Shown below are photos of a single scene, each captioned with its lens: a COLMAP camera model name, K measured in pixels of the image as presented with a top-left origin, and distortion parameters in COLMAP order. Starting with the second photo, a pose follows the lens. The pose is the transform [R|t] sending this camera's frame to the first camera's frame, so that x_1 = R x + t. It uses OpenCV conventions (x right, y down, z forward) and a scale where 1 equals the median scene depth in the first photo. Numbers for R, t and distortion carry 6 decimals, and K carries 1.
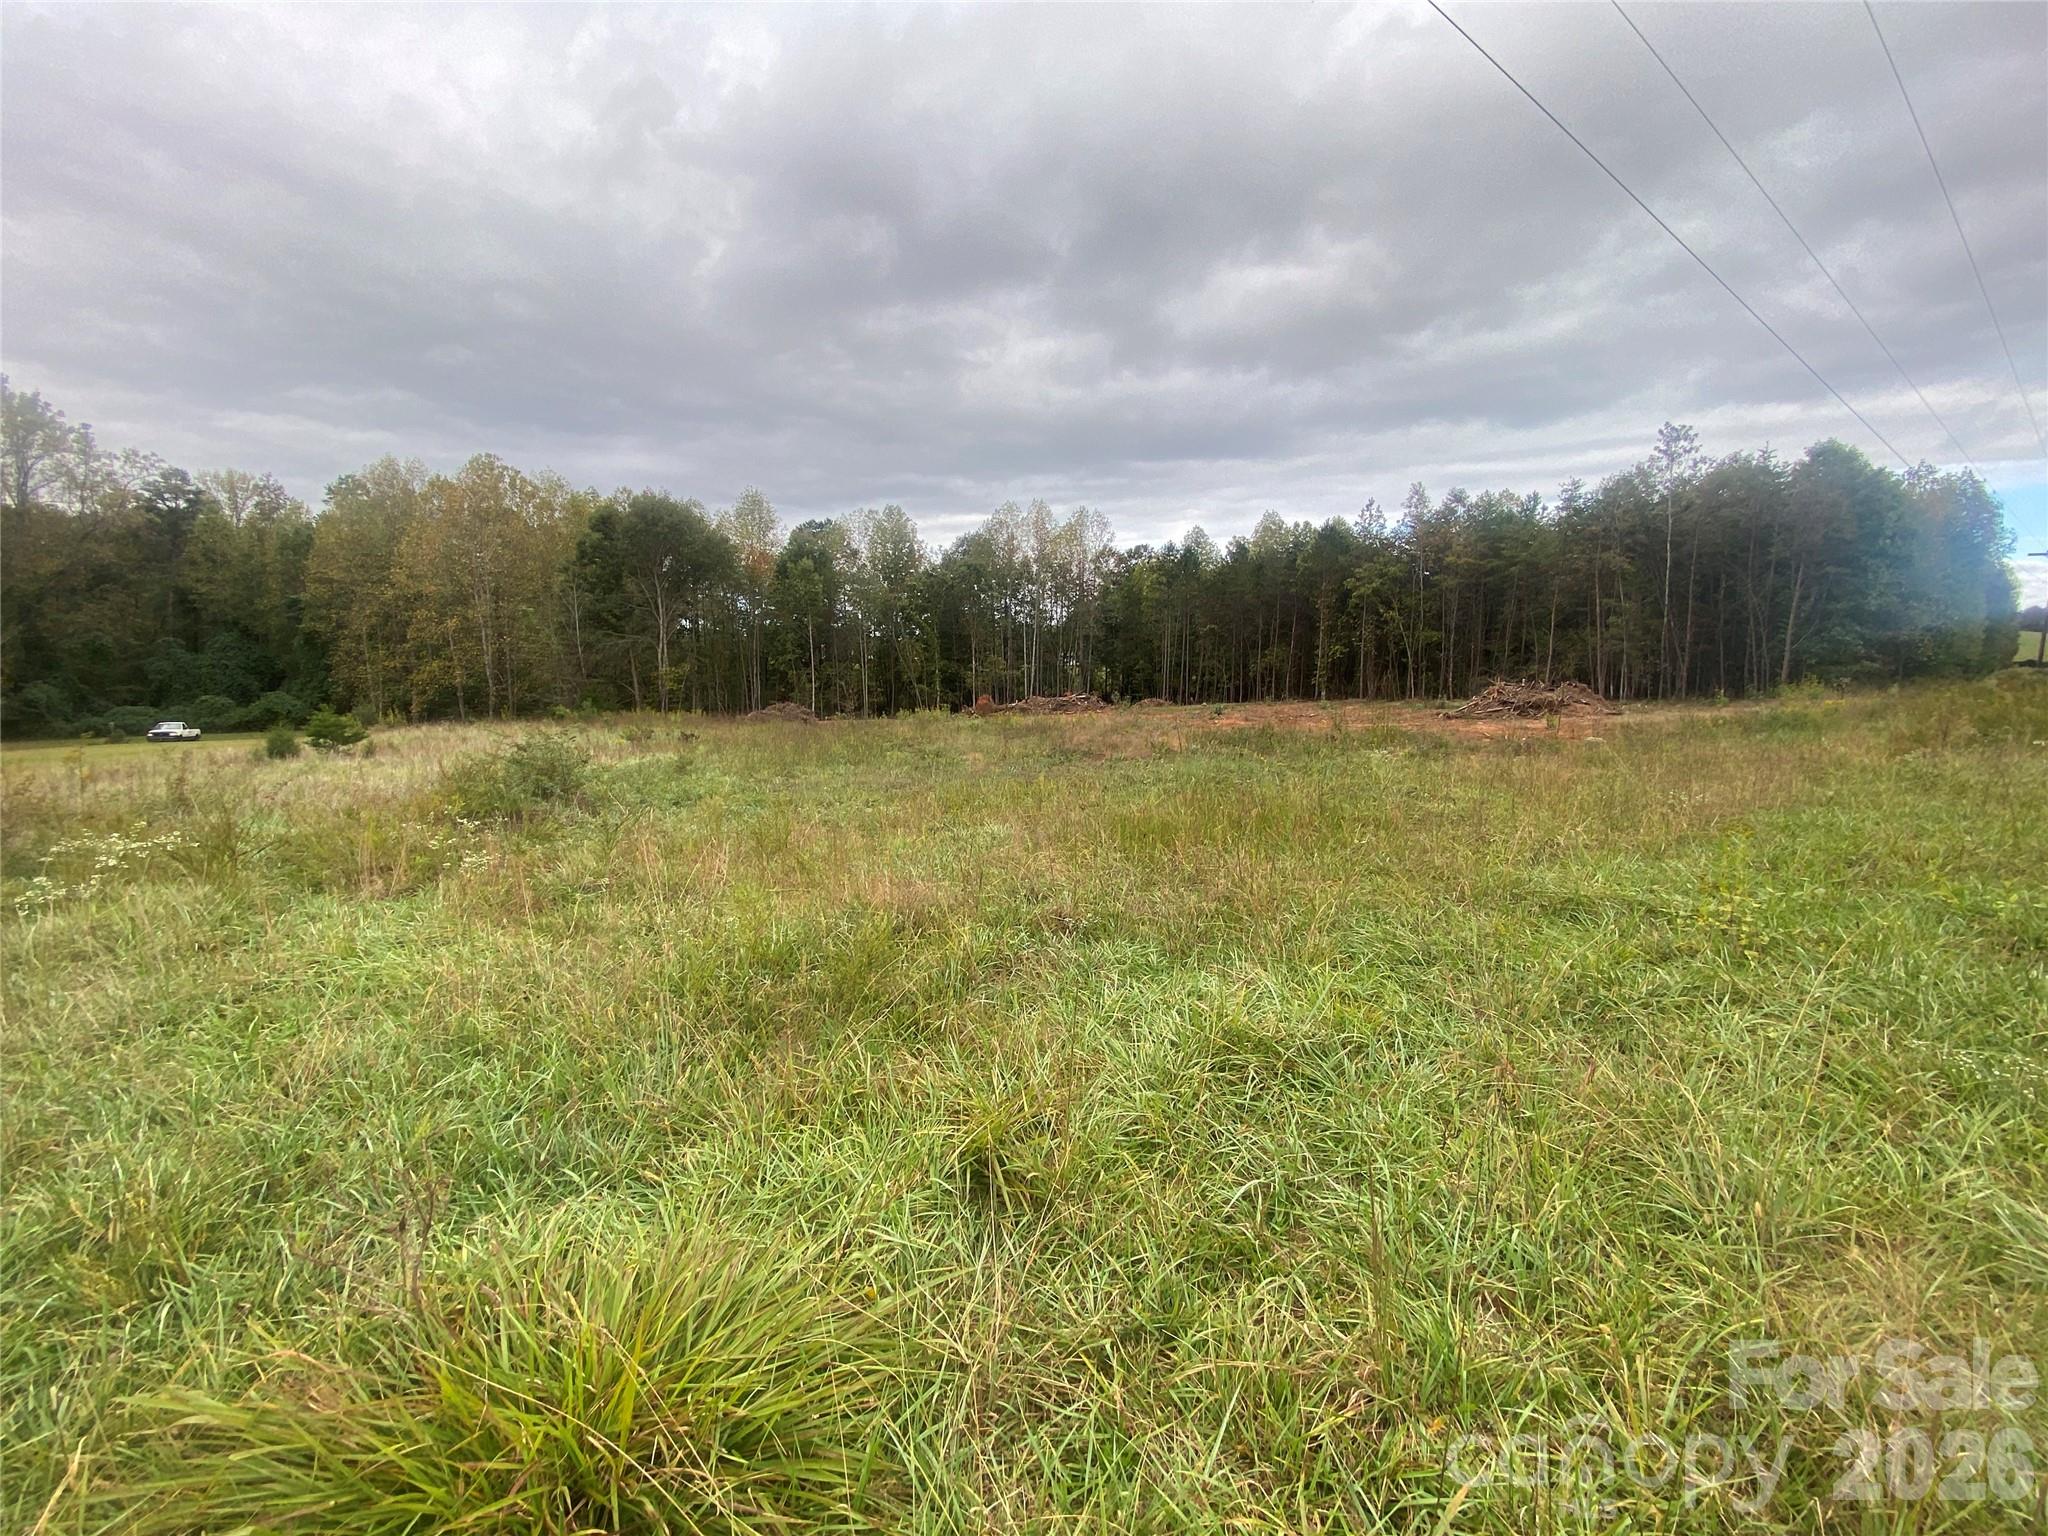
lens RADIAL K [[827.9, 0, 1024.3], [0, 827.9, 746.9], [0, 0, 1]] dist [-0.020330, -0.000918]
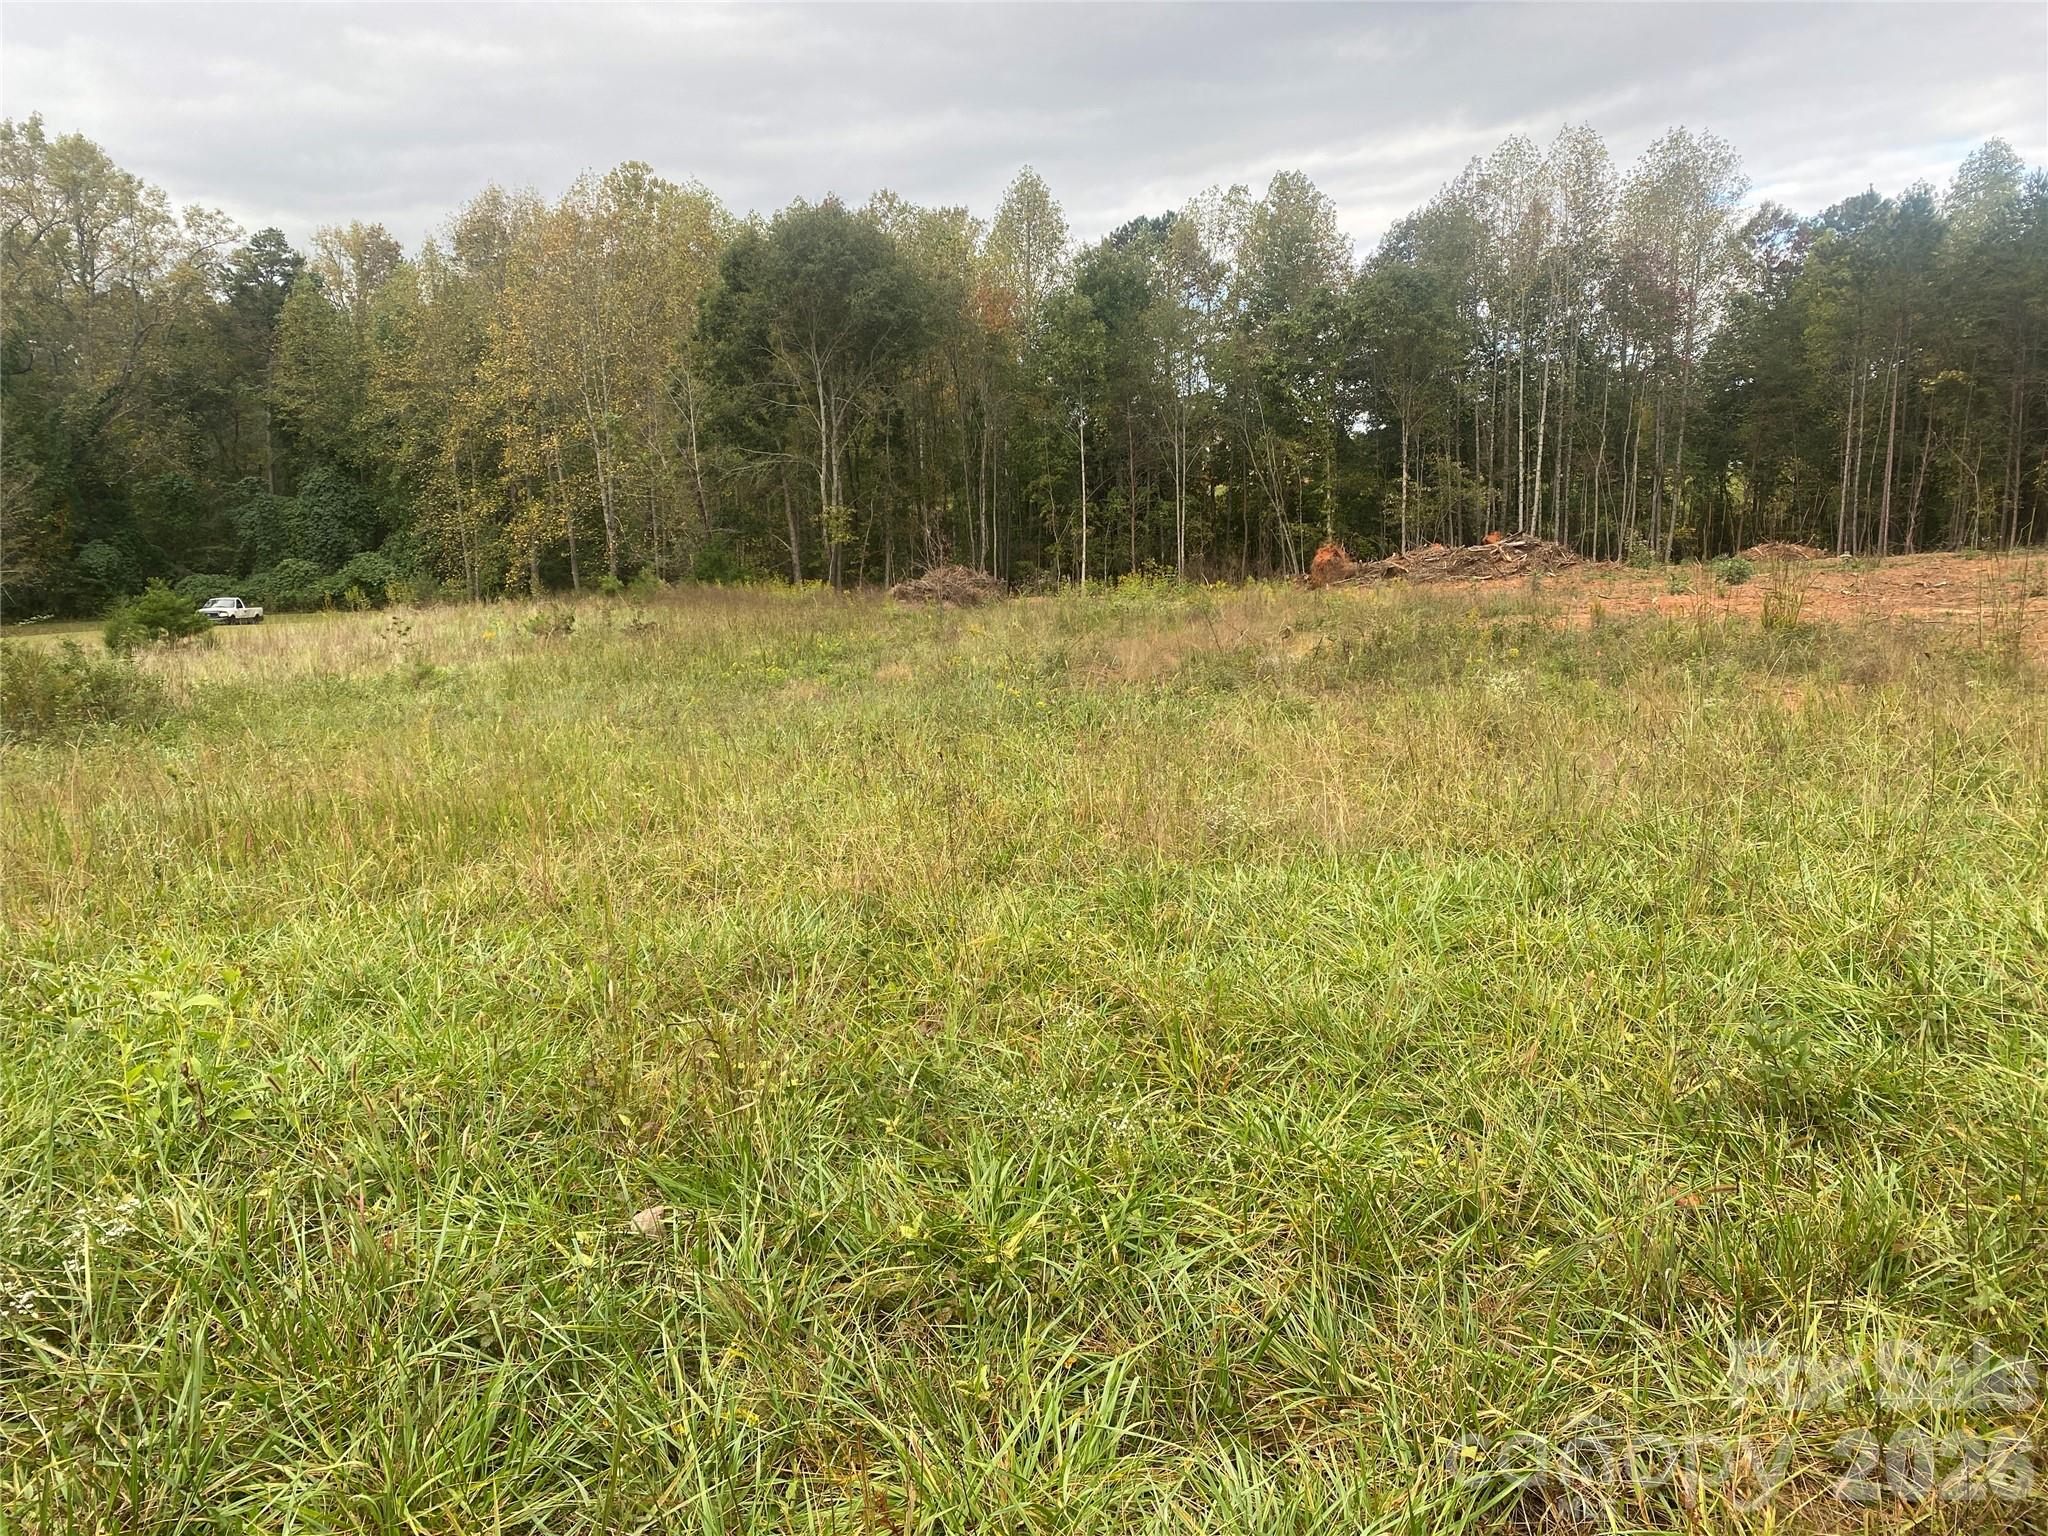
lens RADIAL K [[1529.9, 0, 1026.4], [0, 1529.9, 777.9], [0, 0, 1]] dist [-0.001273, 0.008355]
pose [[0.911714, 0.046034, -0.408237, 0.119180], [-0.007651, 0.995433, 0.095160, -0.004516], [0.410753, -0.083635, 0.907902, 0.032580]]
